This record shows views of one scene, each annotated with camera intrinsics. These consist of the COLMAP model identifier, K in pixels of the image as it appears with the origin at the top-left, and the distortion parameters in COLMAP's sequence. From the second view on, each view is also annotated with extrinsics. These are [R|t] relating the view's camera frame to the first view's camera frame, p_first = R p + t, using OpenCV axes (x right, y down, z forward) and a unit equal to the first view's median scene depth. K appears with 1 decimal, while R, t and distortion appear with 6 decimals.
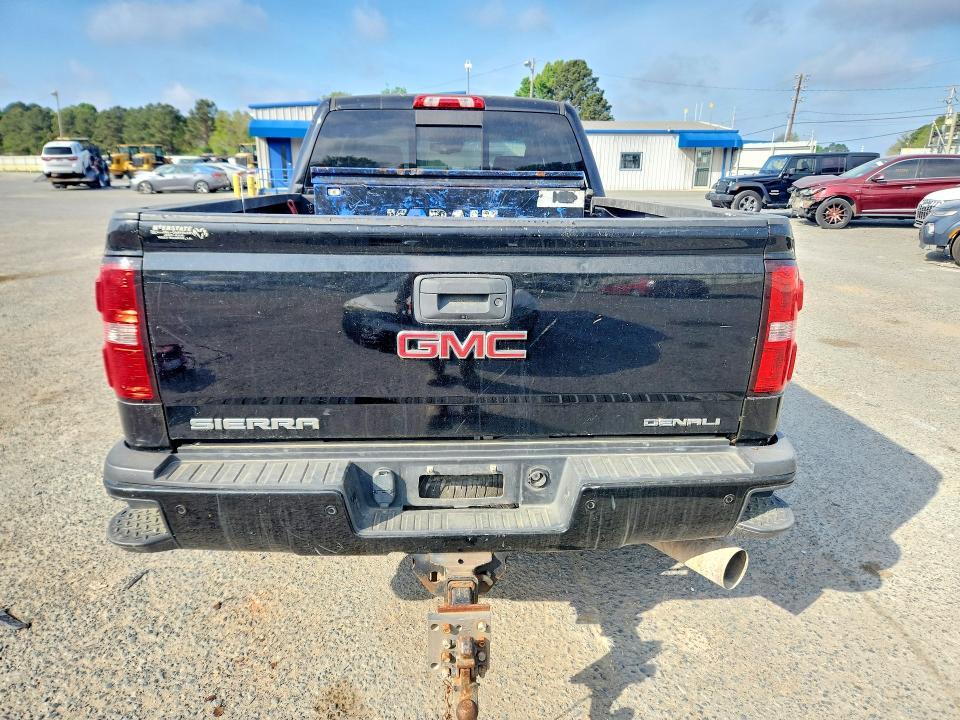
lens RADIAL K [[661.4, 0, 480.3], [0, 661.4, 361.8], [0, 0, 1]] dist [0.008874, -0.001962]
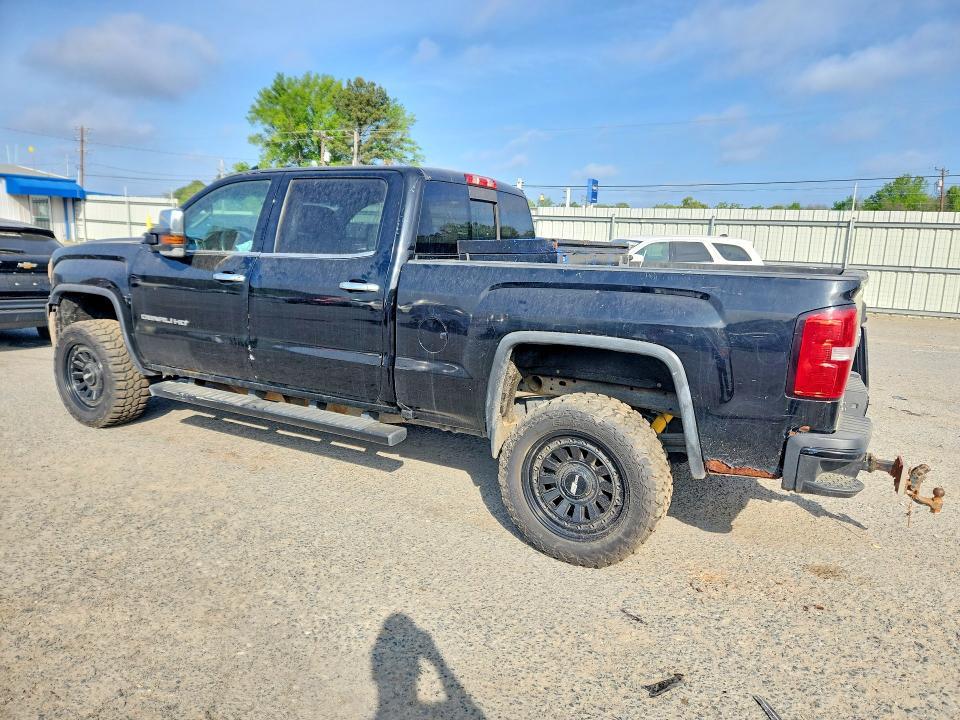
lens RADIAL K [[661.4, 0, 480.5], [0, 661.4, 359.1], [0, 0, 1]] dist [0.008874, -0.001962]
pose [[0.524747, -0.135906, 0.840339, -1.087430], [0.201071, 0.979028, 0.032778, -0.120990], [-0.827170, 0.151768, 0.541069, 0.409779]]
